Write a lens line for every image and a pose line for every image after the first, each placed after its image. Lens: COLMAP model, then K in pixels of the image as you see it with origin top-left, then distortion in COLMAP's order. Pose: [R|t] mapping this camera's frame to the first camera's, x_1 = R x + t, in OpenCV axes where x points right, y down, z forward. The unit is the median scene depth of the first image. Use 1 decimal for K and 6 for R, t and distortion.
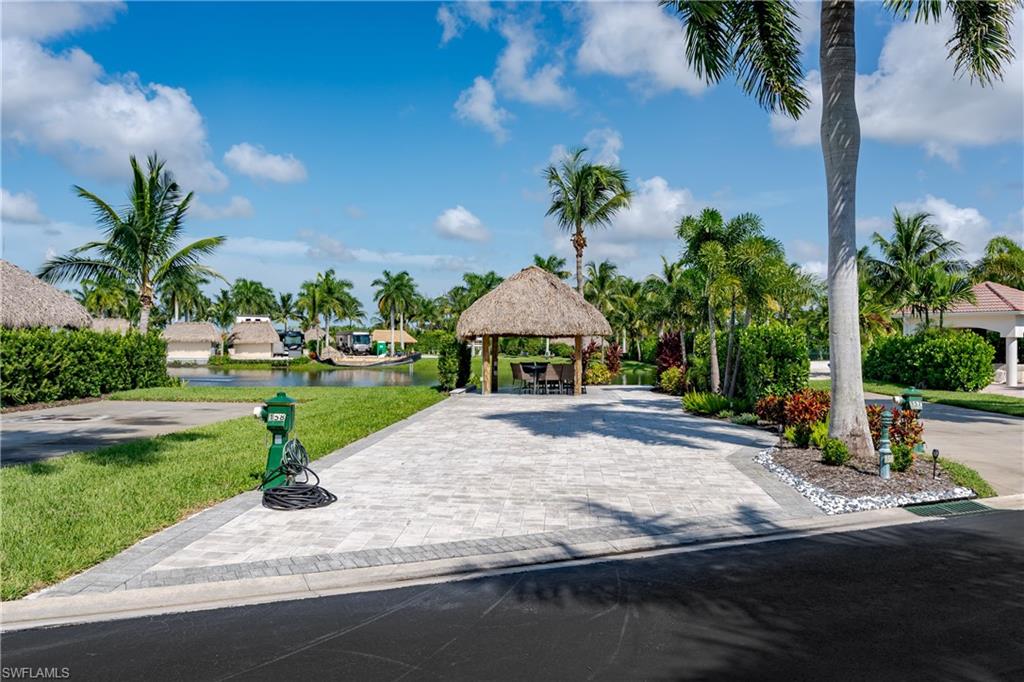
lens RADIAL K [[806.2, 0, 511.1], [0, 806.2, 319.5], [0, 0, 1]] dist [-0.002850, -0.024693]
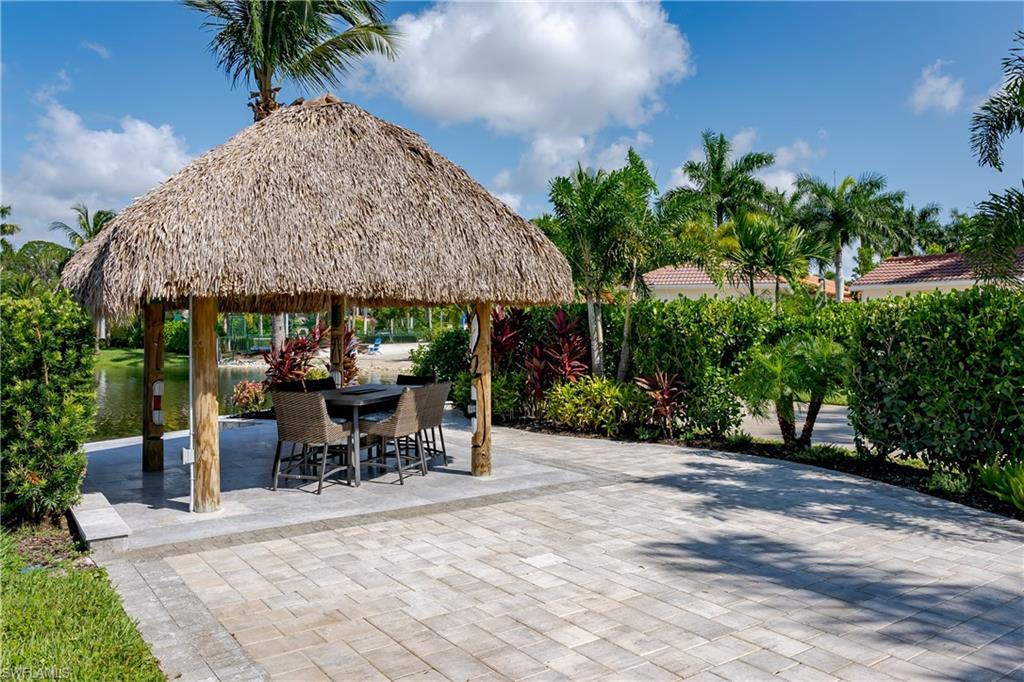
lens RADIAL K [[787.9, 0, 553.1], [0, 787.9, 310.3], [0, 0, 1]] dist [0.013337, -0.005313]
pose [[0.758635, 0.006017, 0.651488, -0.092021], [-0.013891, 0.999879, 0.006941, 0.015139], [-0.651368, -0.014316, 0.758627, 0.548081]]
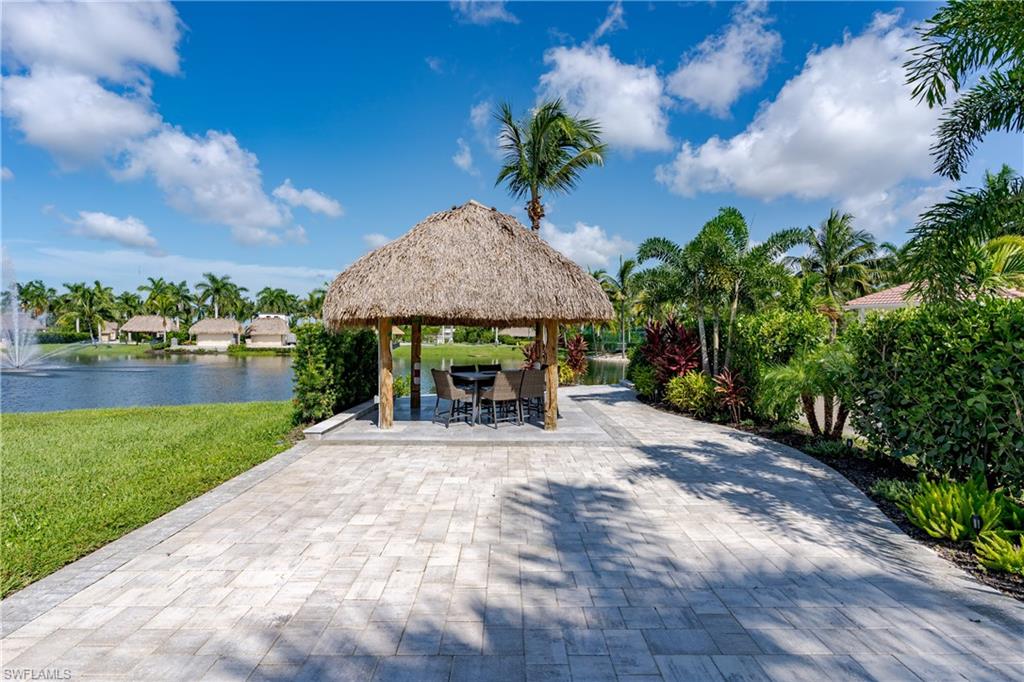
lens RADIAL K [[489.6, 0, 508.7], [0, 489.6, 337.6], [0, 0, 1]] dist [-0.002221, 0.003056]
pose [[0.997658, -0.000307, 0.068395, 0.023435], [-0.002095, 0.999383, 0.035049, 0.015171], [-0.068363, -0.035110, 0.997042, 0.510138]]
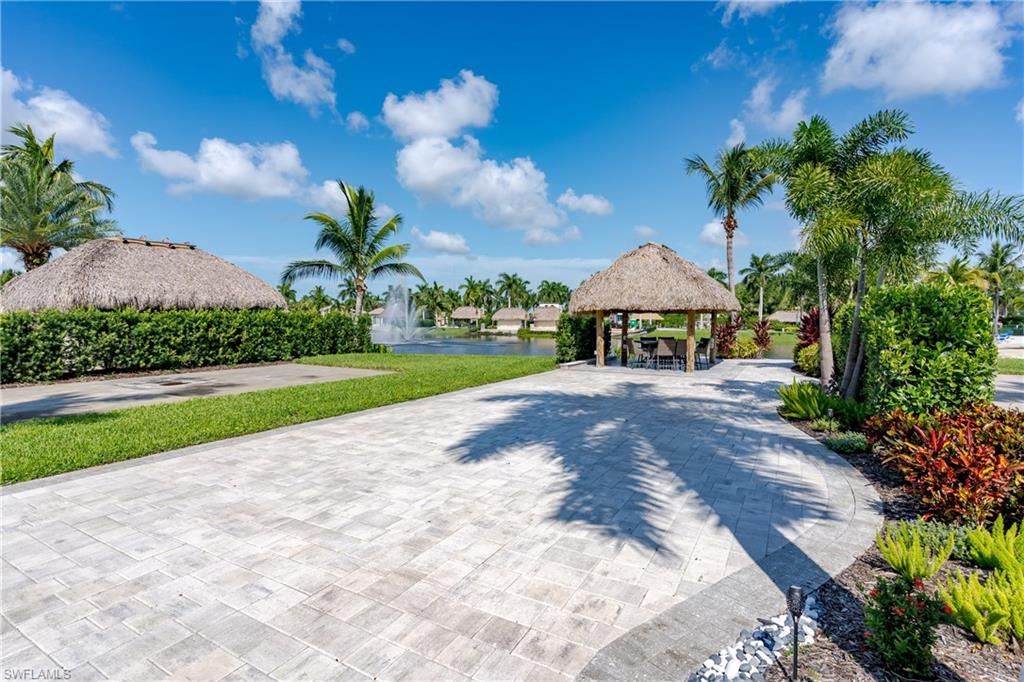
lens RADIAL K [[489.6, 0, 514.6], [0, 489.6, 337.6], [0, 0, 1]] dist [-0.002221, 0.003056]
pose [[0.898978, 0.011538, -0.437842, 0.115057], [0.016551, 0.998044, 0.060284, 0.010368], [0.437681, -0.061441, 0.897029, 0.290200]]
